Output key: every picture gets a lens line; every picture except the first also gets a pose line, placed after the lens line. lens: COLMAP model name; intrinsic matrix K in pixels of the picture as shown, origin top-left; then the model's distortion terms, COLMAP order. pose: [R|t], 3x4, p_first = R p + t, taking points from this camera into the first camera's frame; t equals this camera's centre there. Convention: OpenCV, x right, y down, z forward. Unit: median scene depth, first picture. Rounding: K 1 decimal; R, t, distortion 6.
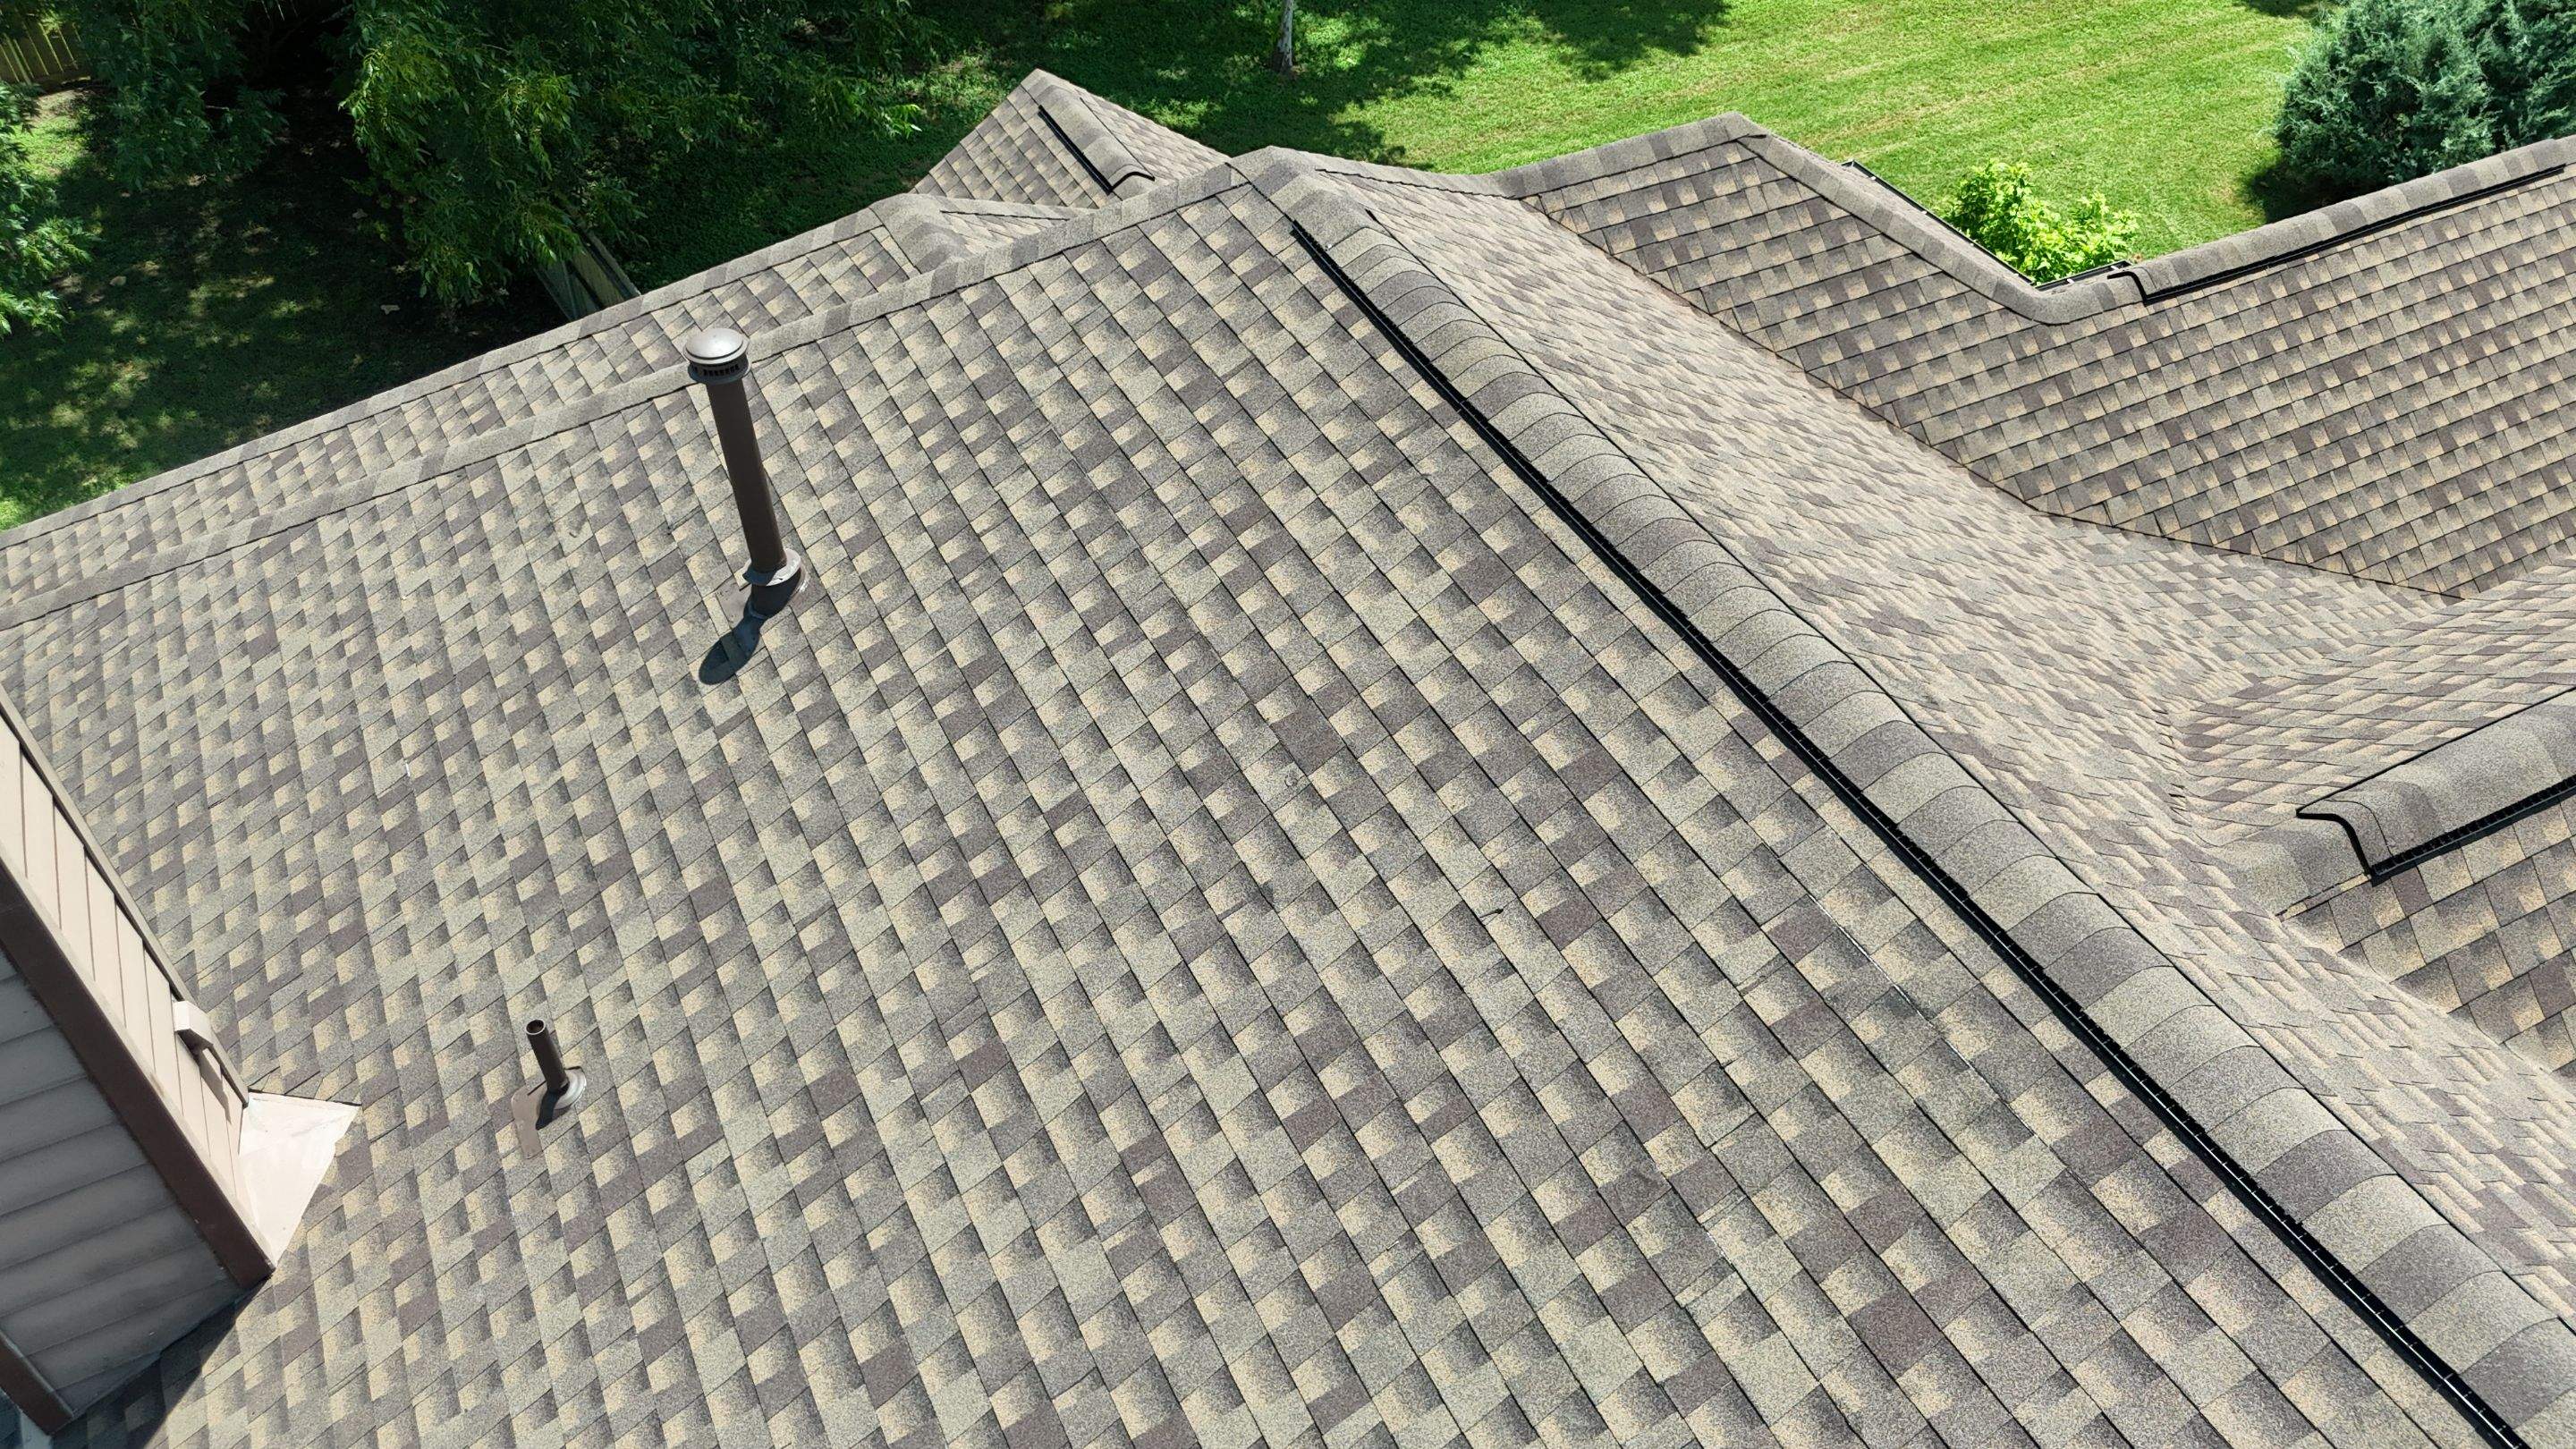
lens RADIAL K [[1905.1, 0, 1284.9], [0, 1905.1, 712.7], [0, 0, 1]] dist [0.064886, -0.062284]
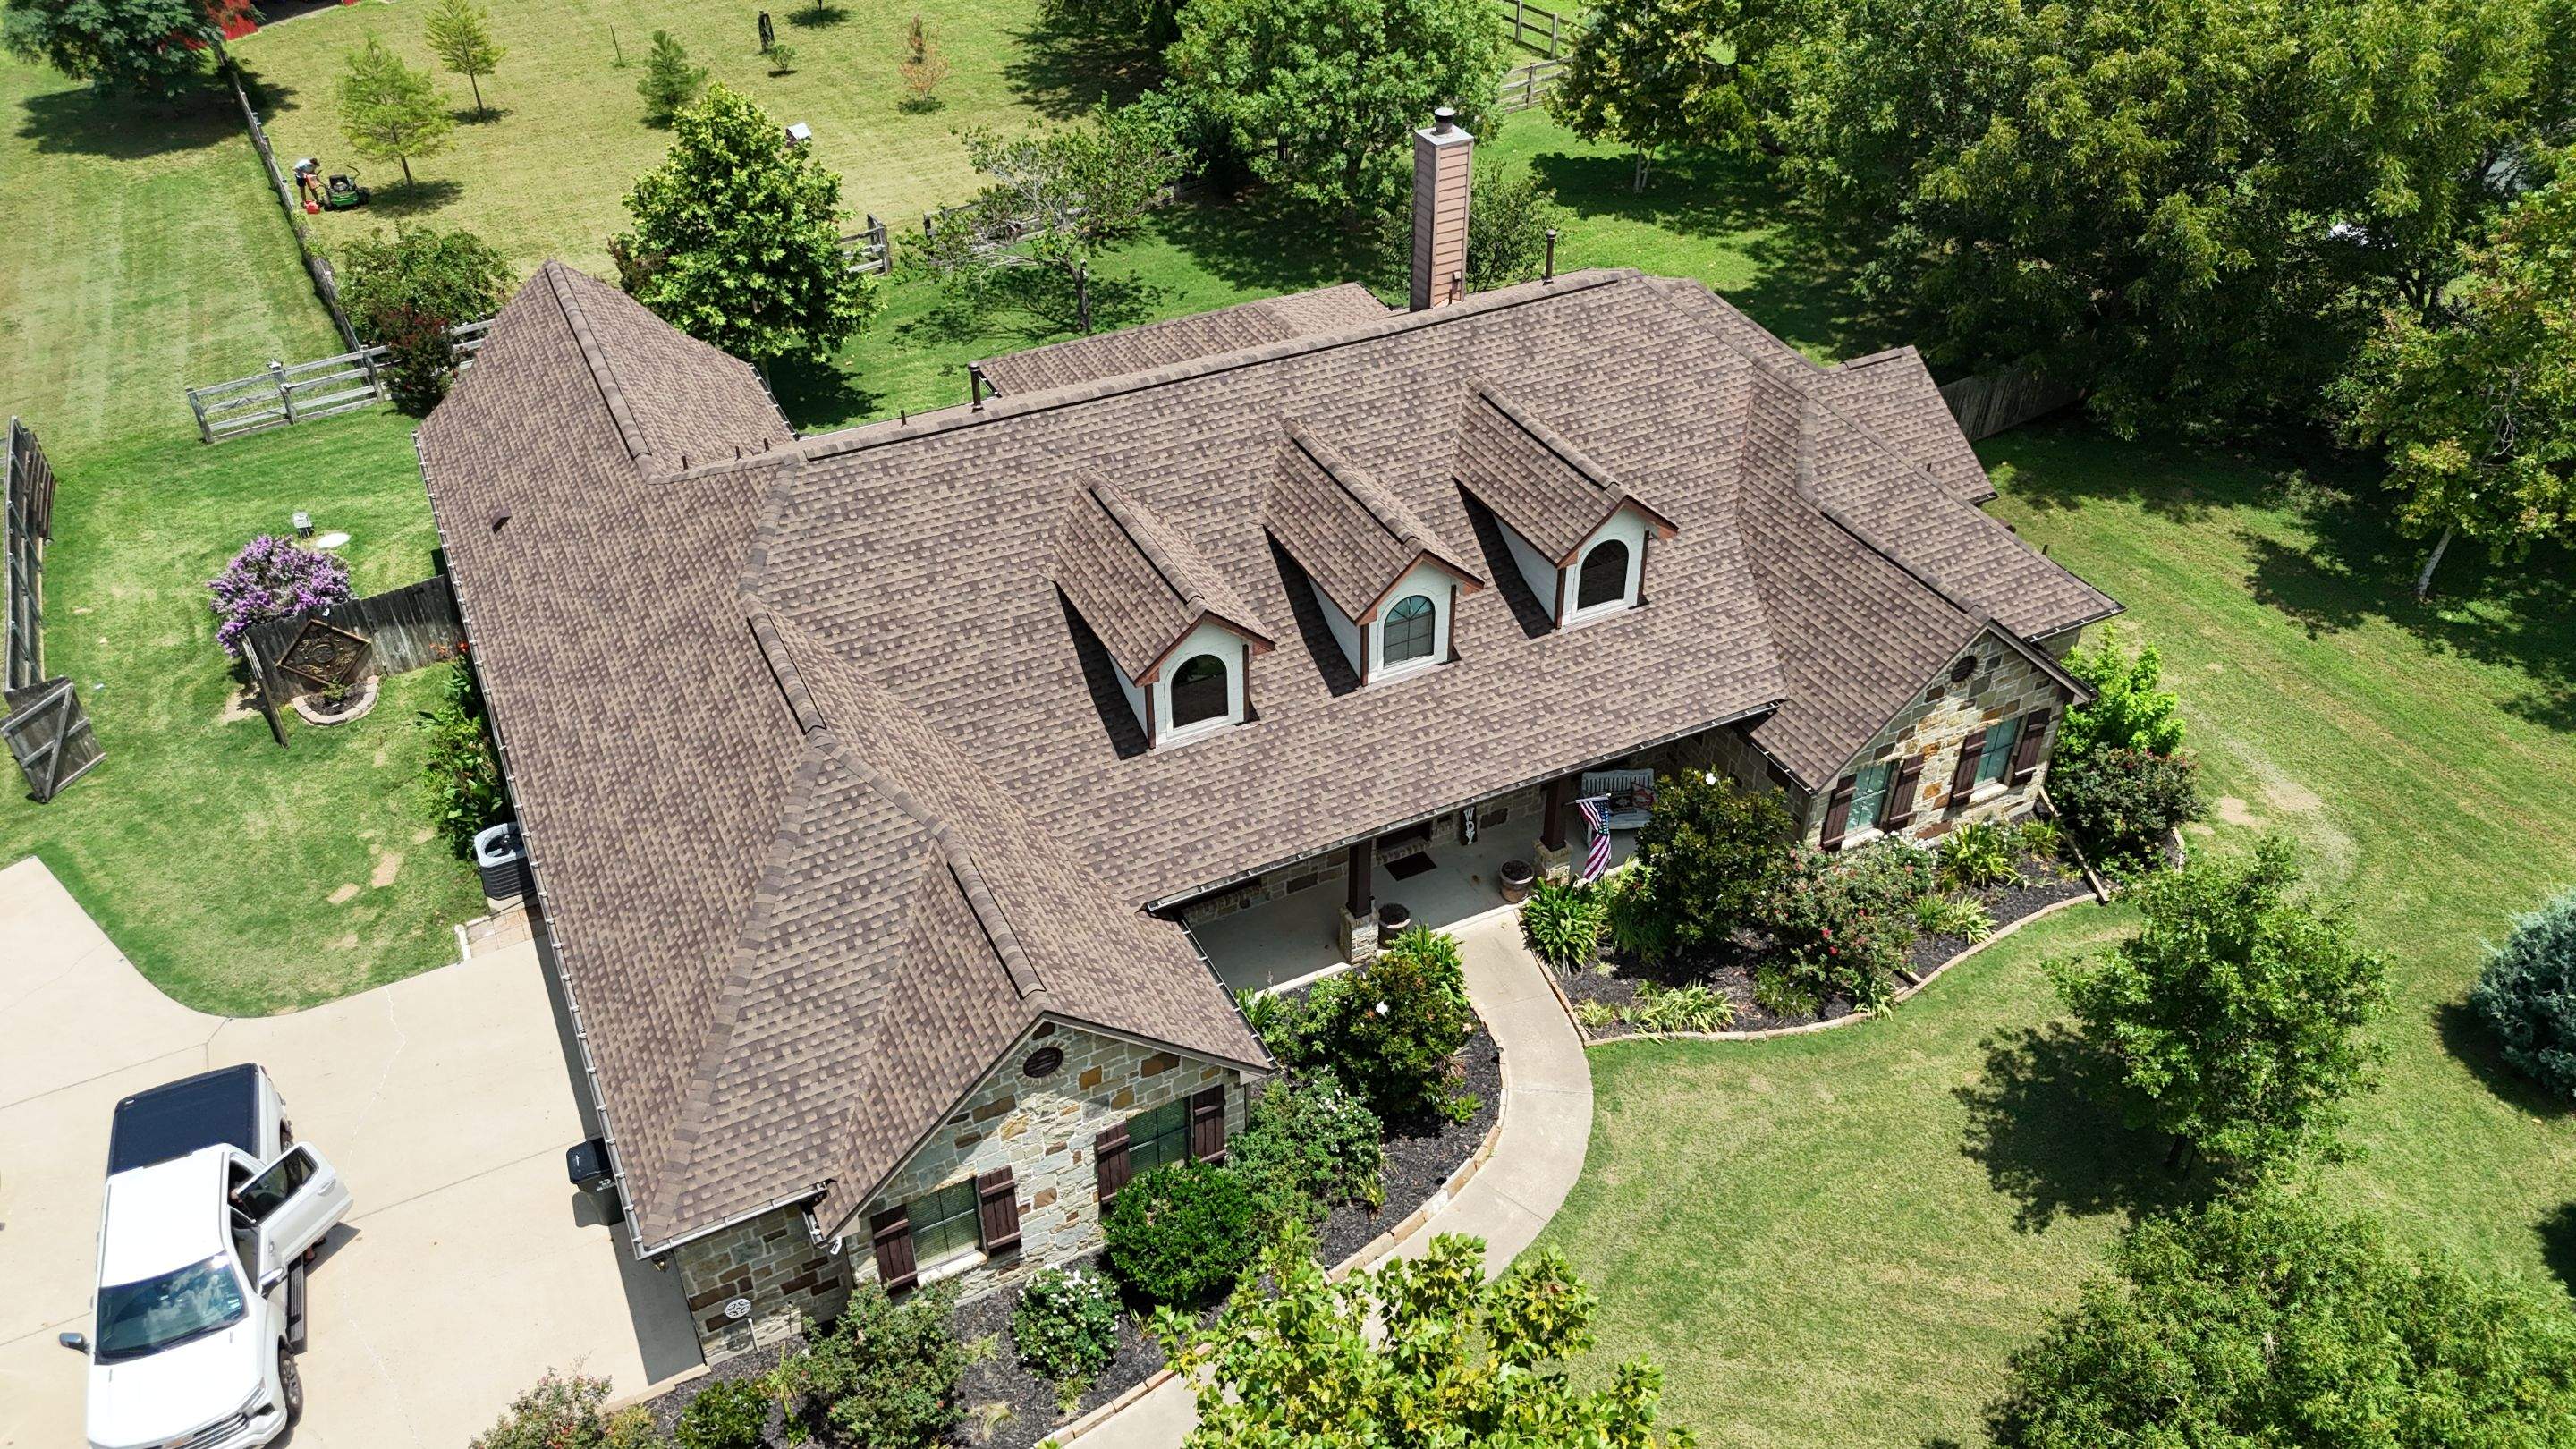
lens RADIAL K [[1905.1, 0, 1289.9], [0, 1905.1, 721.0], [0, 0, 1]] dist [0.064886, -0.062284]
pose [[-0.006836, 0.592427, -0.805595, 4.808860], [-0.673983, 0.592403, 0.441367, -1.233327], [0.738715, 0.545975, 0.395236, -0.960378]]
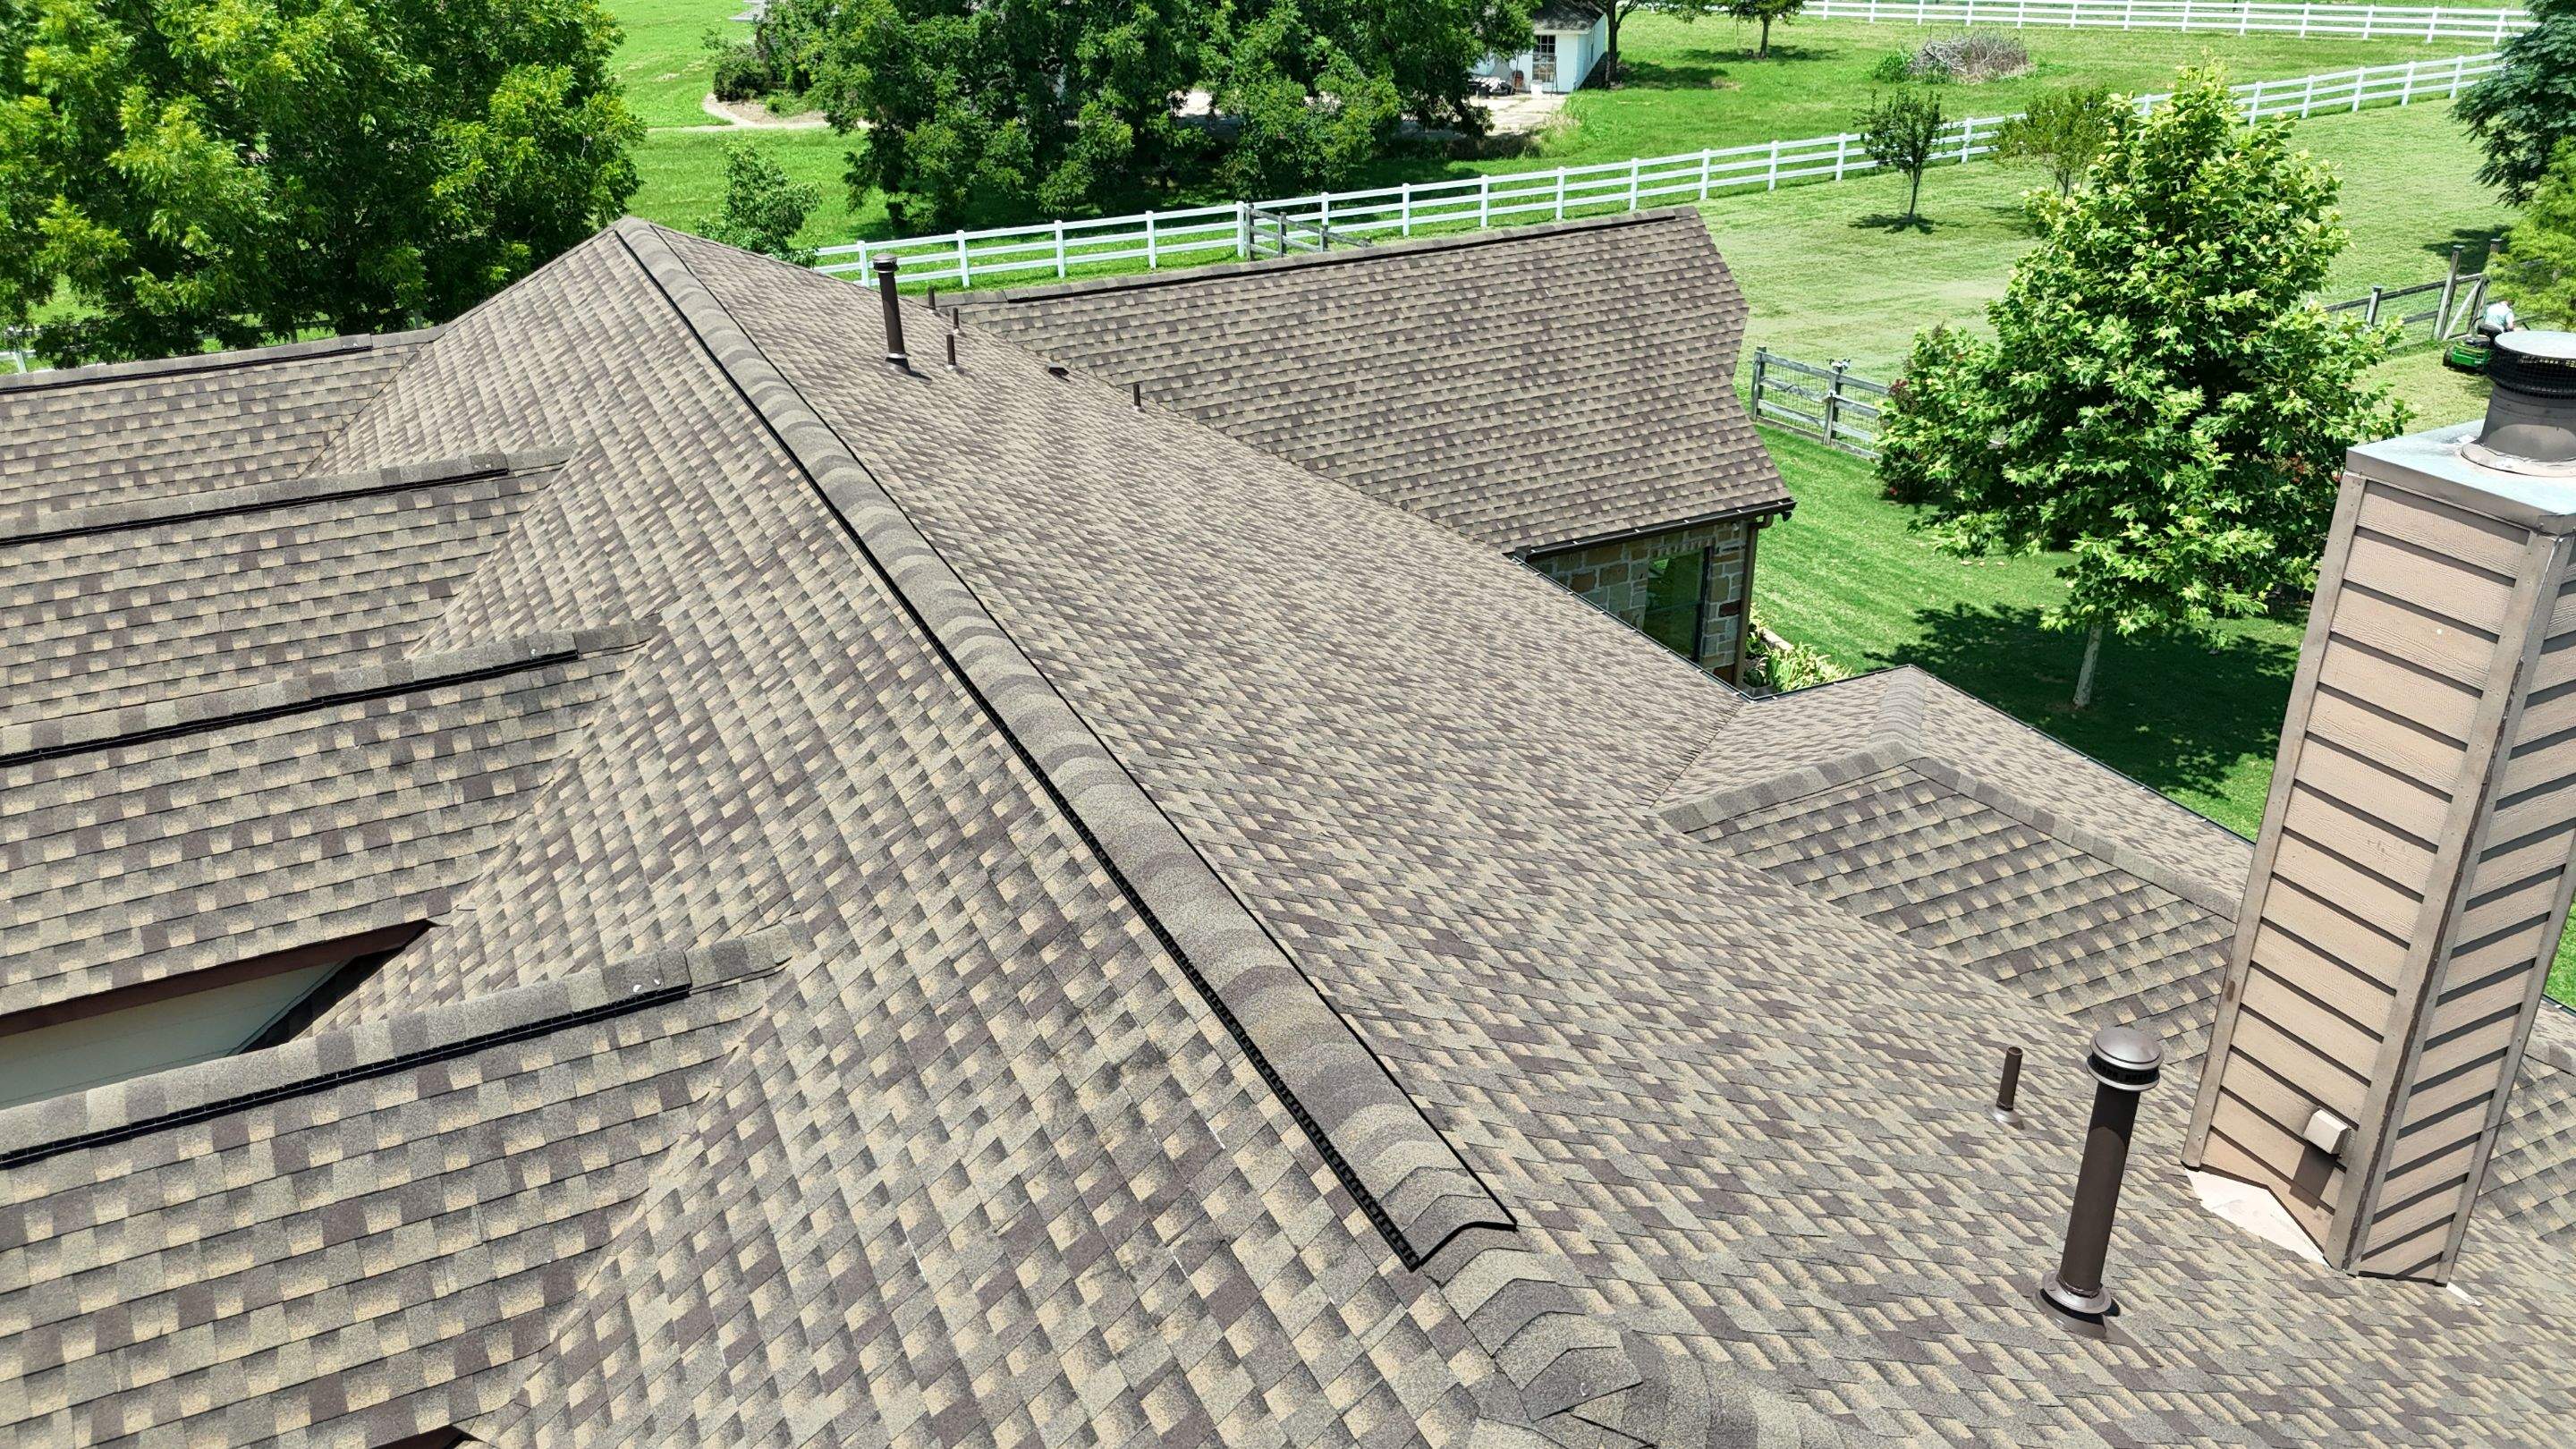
lens RADIAL K [[1905.1, 0, 1288.1], [0, 1905.1, 720.9], [0, 0, 1]] dist [0.064886, -0.062284]
pose [[-0.999640, -0.000335, 0.026842, 0.072891], [0.024897, 0.362328, 0.931718, -1.041672], [-0.010038, 0.932051, -0.362189, 1.113555]]
